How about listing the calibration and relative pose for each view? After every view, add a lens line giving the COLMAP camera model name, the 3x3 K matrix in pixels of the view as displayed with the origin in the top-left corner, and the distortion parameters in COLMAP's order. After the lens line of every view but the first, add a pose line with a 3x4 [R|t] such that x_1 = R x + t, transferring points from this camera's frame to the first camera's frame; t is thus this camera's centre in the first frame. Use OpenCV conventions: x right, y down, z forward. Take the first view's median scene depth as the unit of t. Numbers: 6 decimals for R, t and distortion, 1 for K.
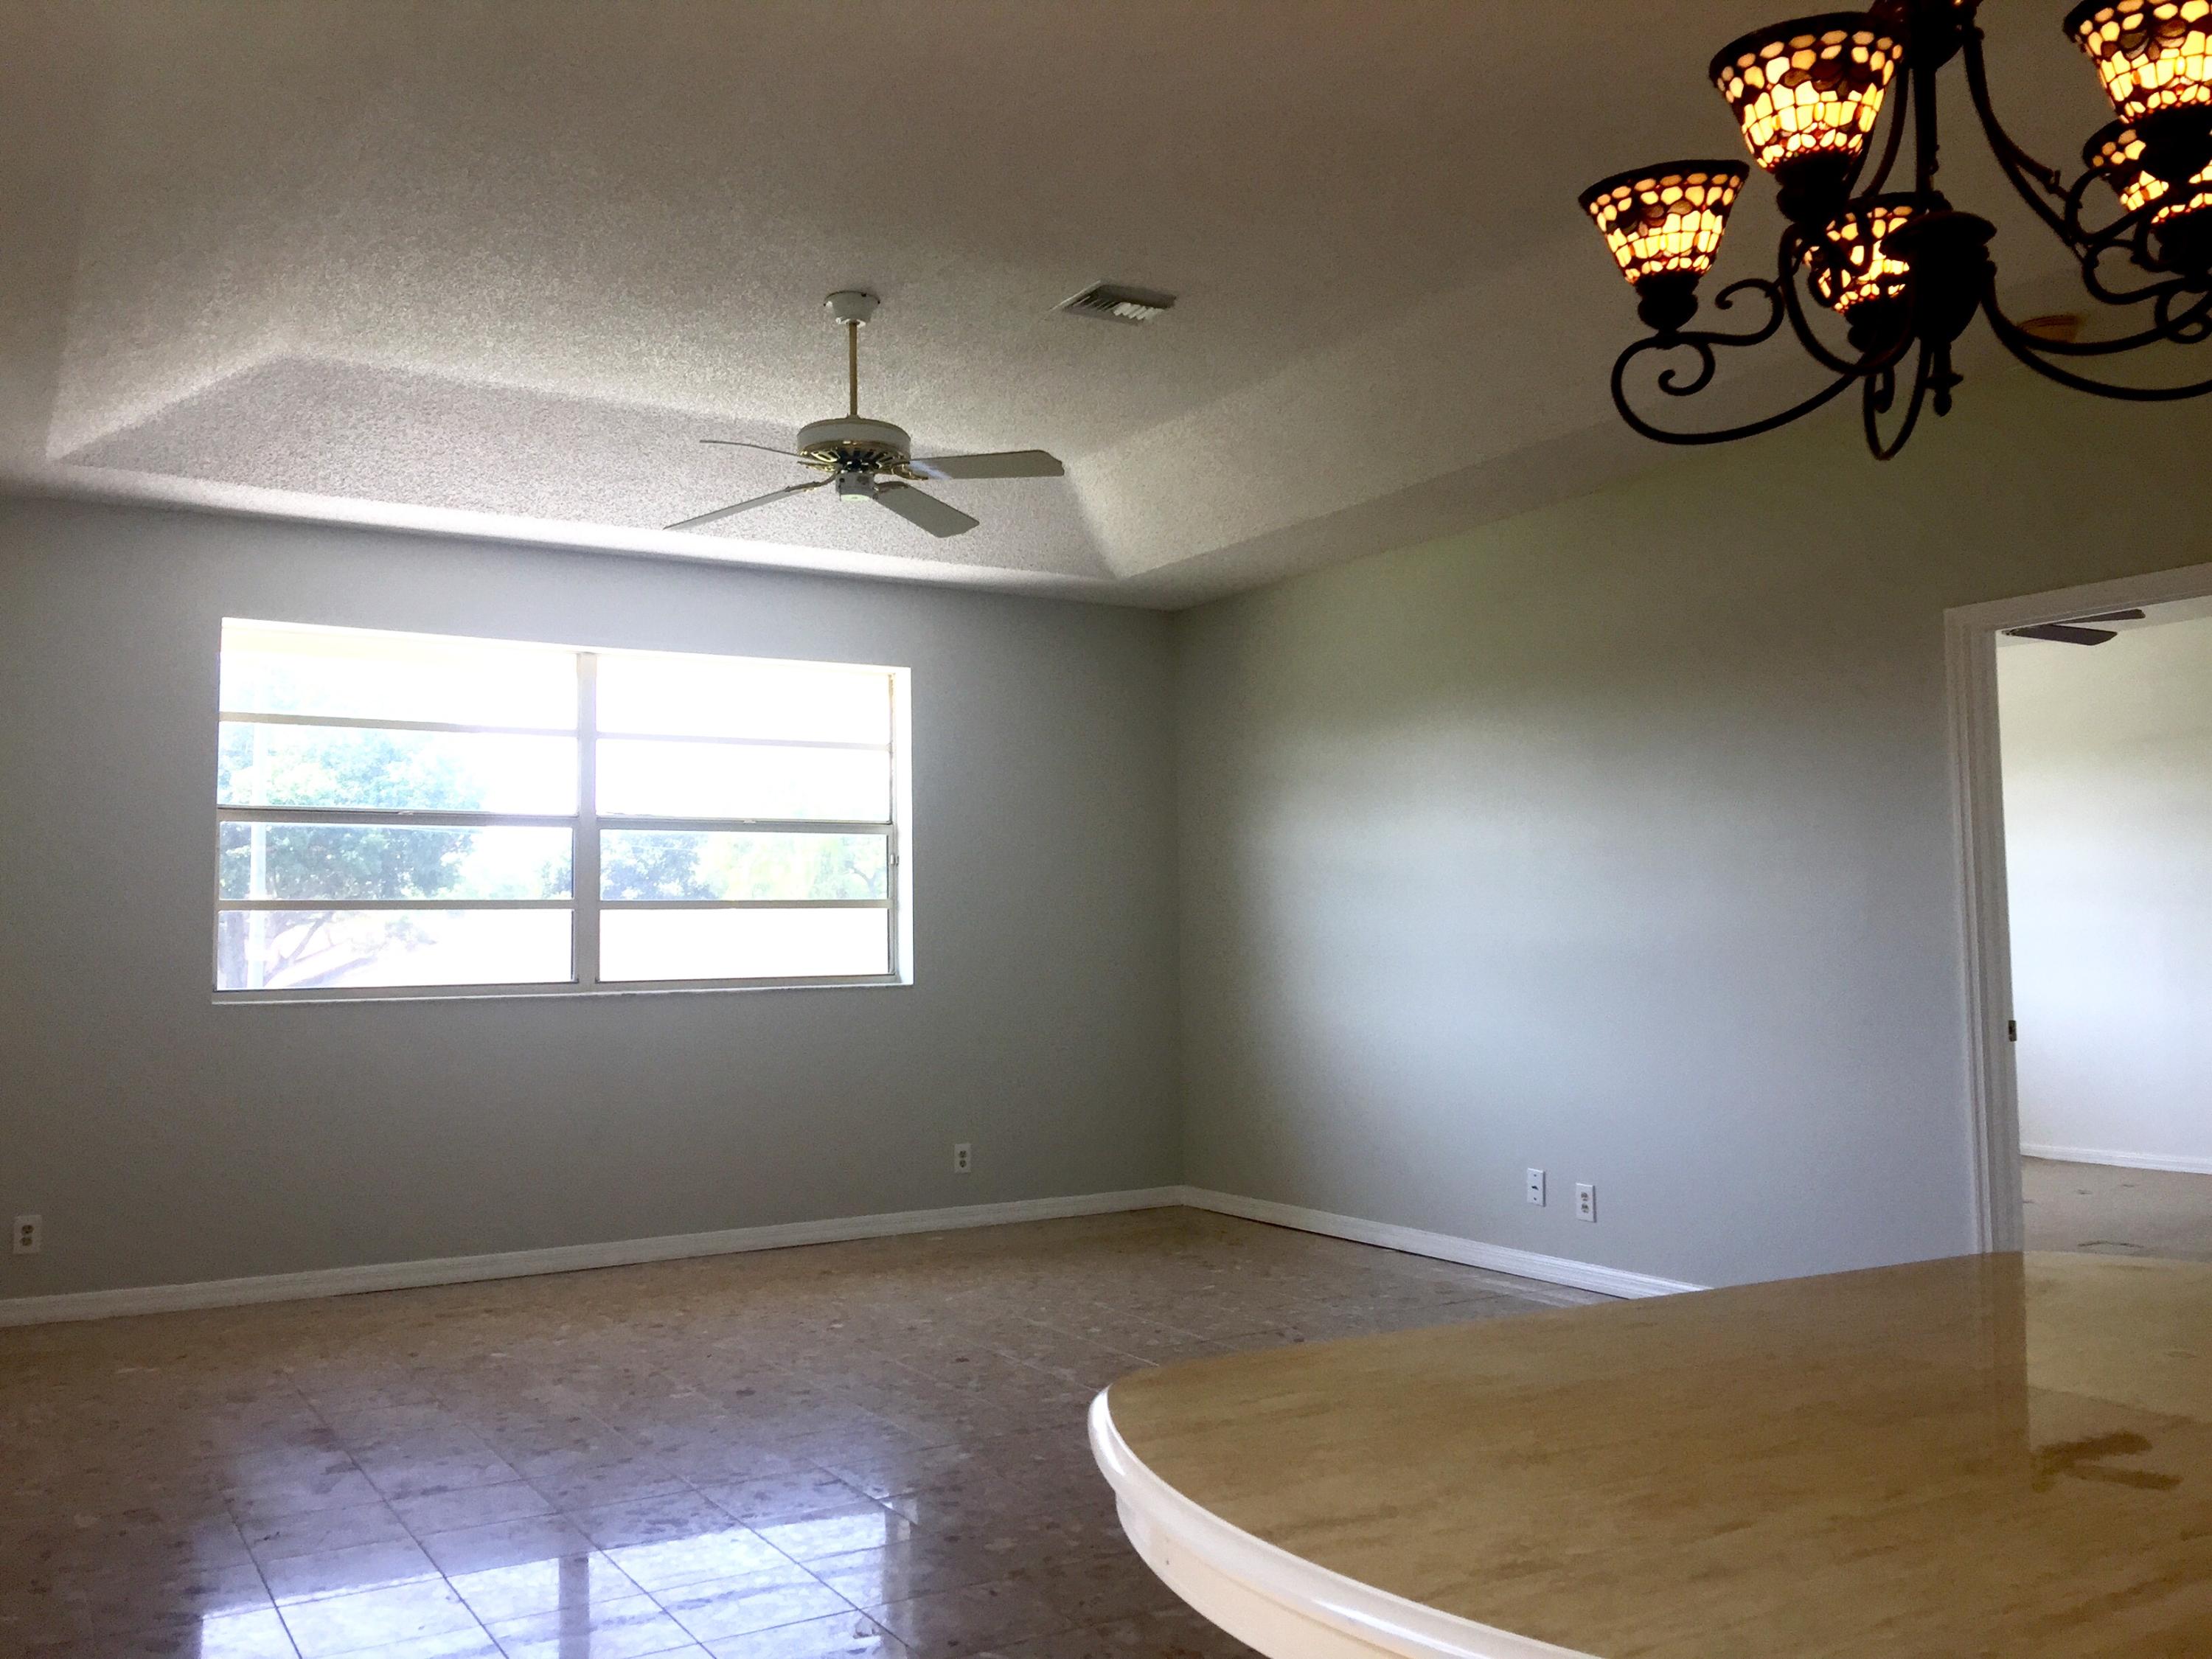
lens RADIAL K [[1889.0, 0, 1106.0], [0, 1889.0, 829.5], [0, 0, 1]] dist [0.122739, -0.261367]
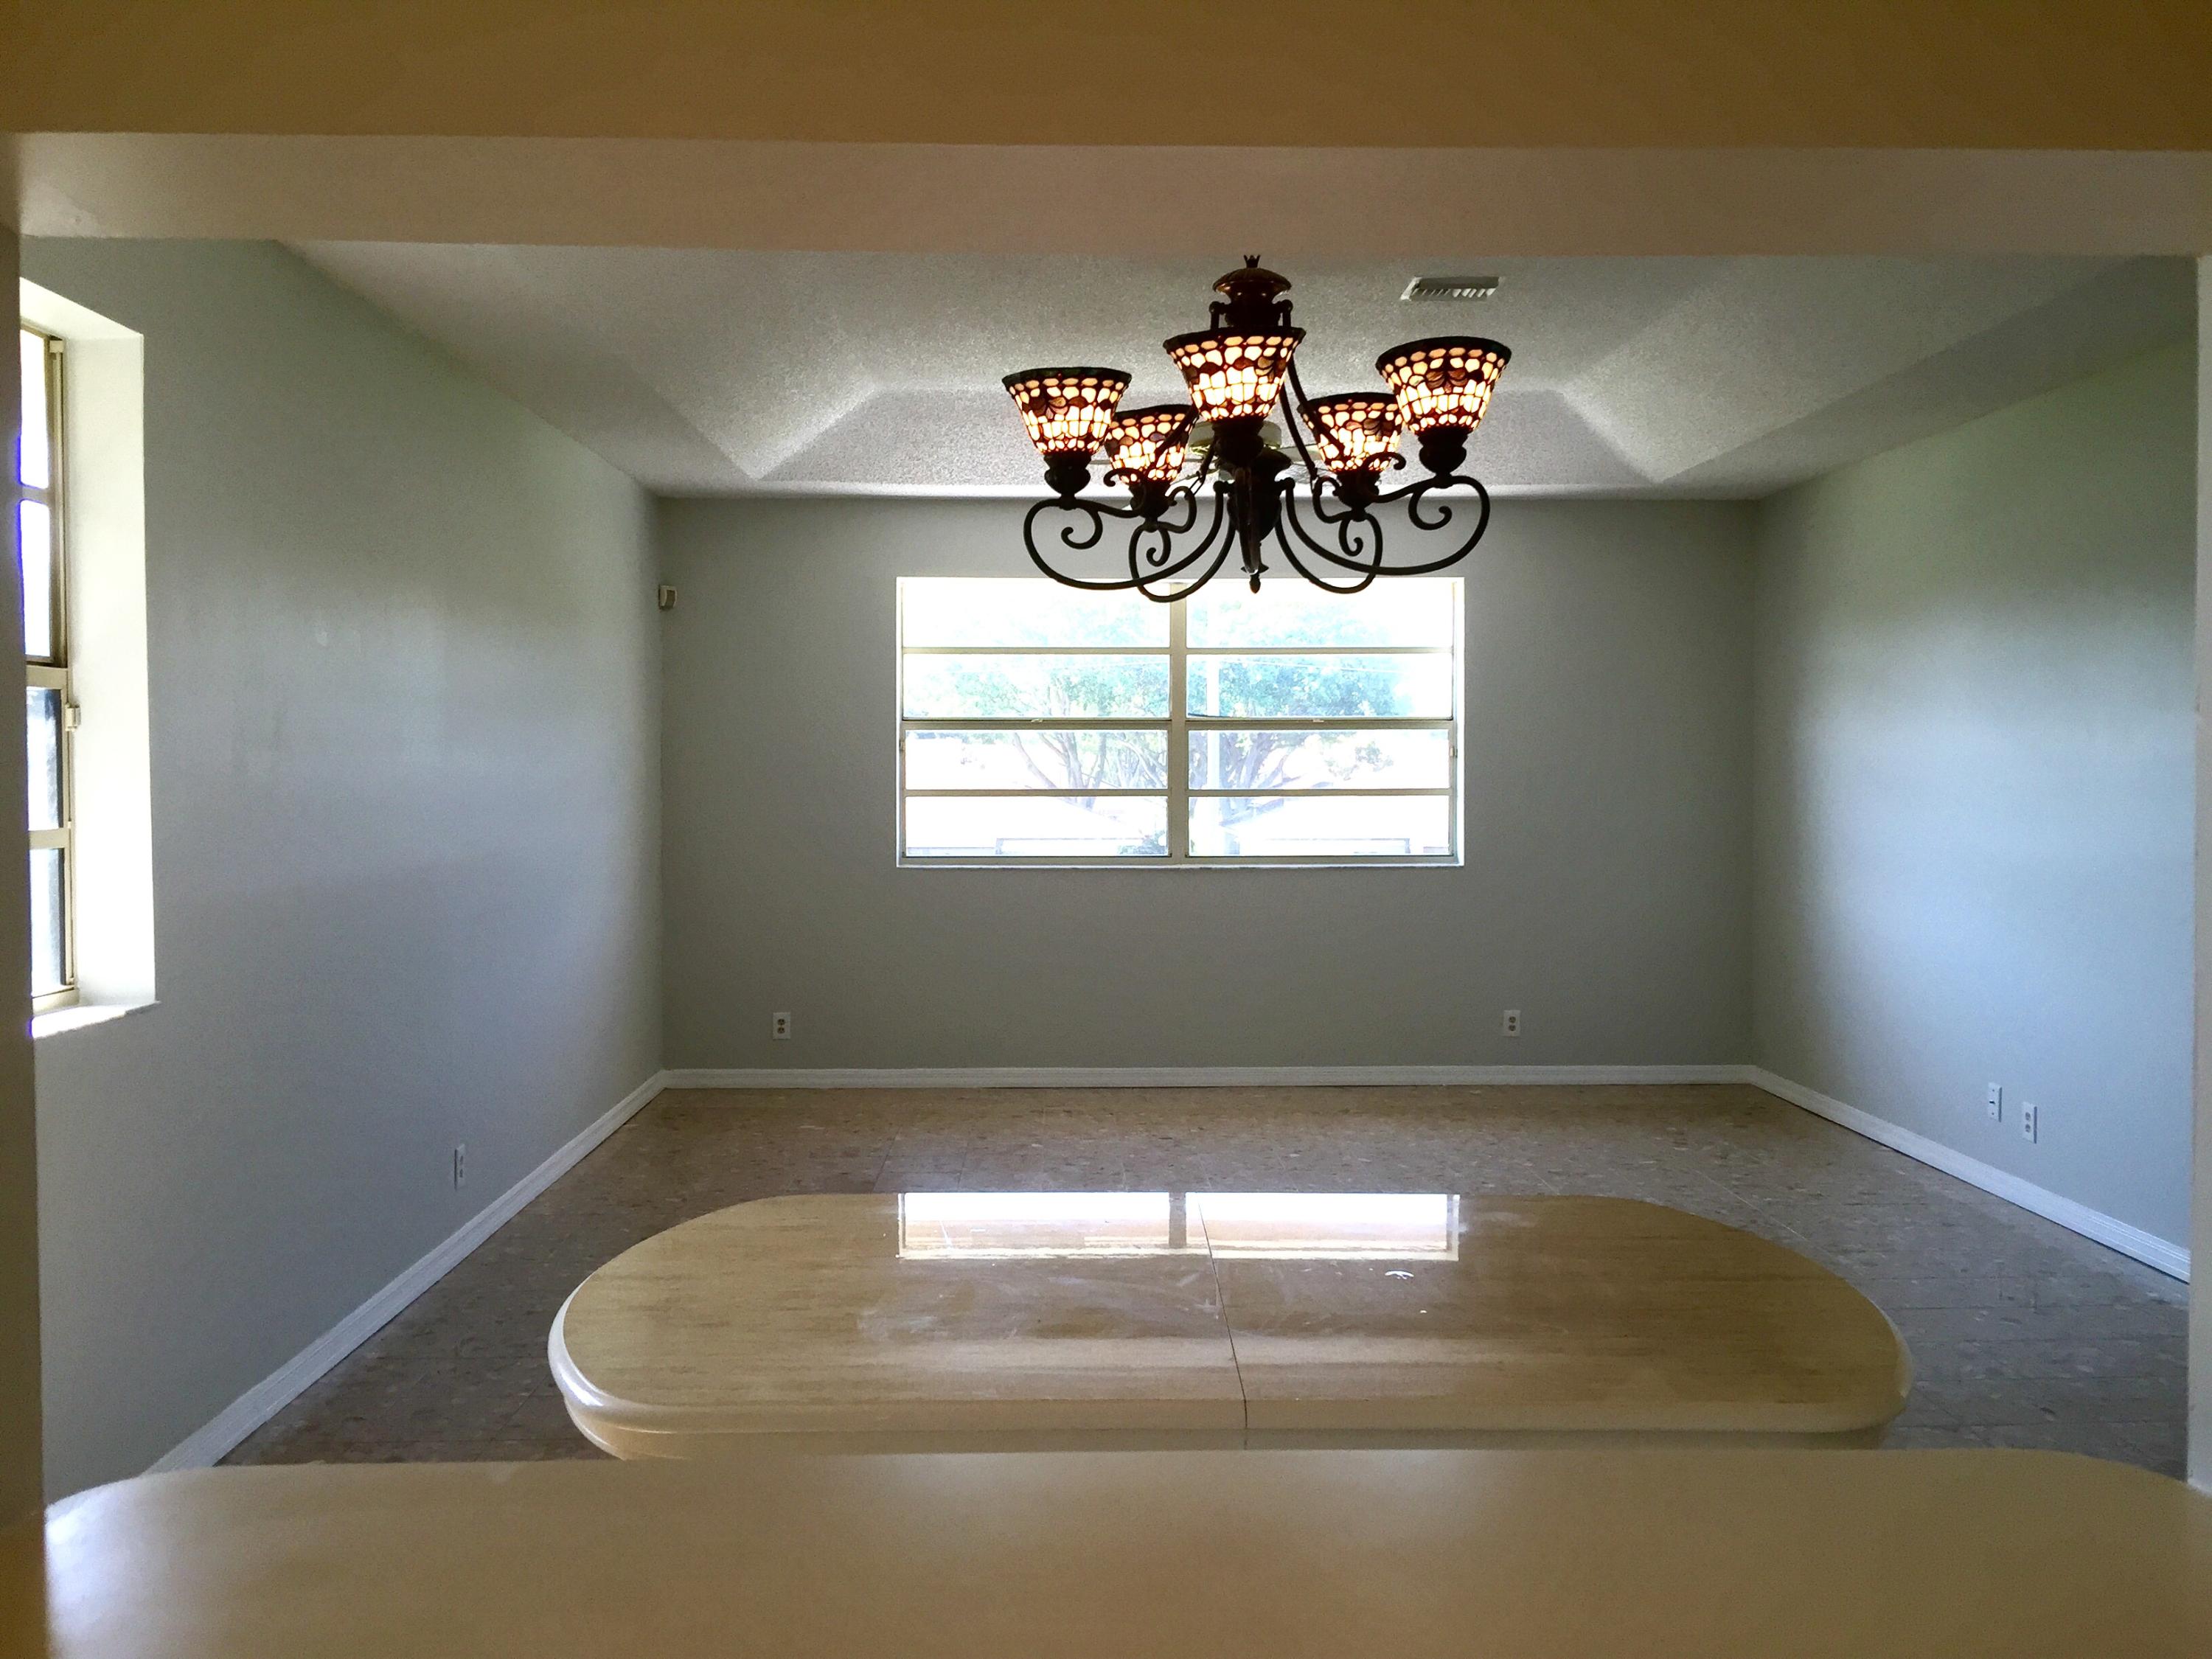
lens RADIAL K [[1870.9, 0, 1105.2], [0, 1870.9, 776.2], [0, 0, 1]] dist [-0.102848, 0.507763]
pose [[0.865134, 0.012096, -0.501394, 0.284856], [0.018166, 0.998297, 0.055430, -0.037594], [0.501211, -0.057063, 0.863442, -0.050878]]
